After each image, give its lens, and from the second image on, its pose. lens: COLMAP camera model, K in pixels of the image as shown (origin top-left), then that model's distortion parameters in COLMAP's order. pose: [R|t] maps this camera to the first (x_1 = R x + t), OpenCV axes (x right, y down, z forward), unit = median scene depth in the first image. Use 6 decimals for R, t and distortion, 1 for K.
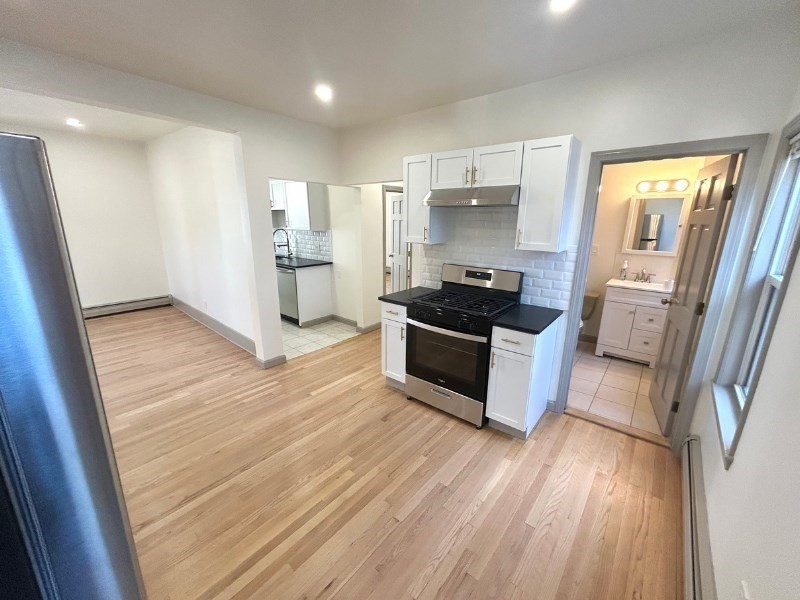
lens RADIAL K [[323.7, 0, 400.2], [0, 323.7, 298.1], [0, 0, 1]] dist [0.000095, 0.000933]
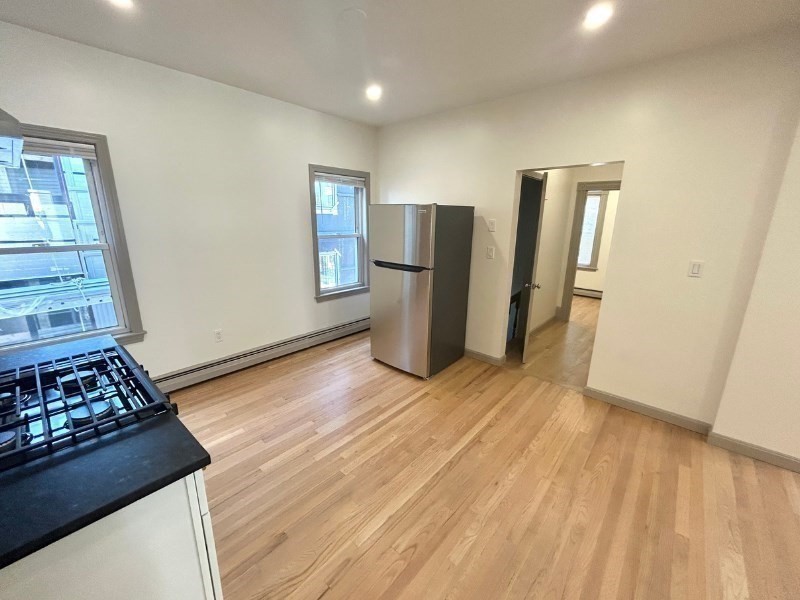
lens RADIAL K [[323.7, 0, 400.5], [0, 323.7, 297.0], [0, 0, 1]] dist [0.000095, 0.000933]
pose [[-0.999254, -0.025206, 0.029268, -0.271009], [-0.008725, 0.885443, 0.464665, -0.298367], [-0.037628, 0.464063, -0.885003, 1.292164]]
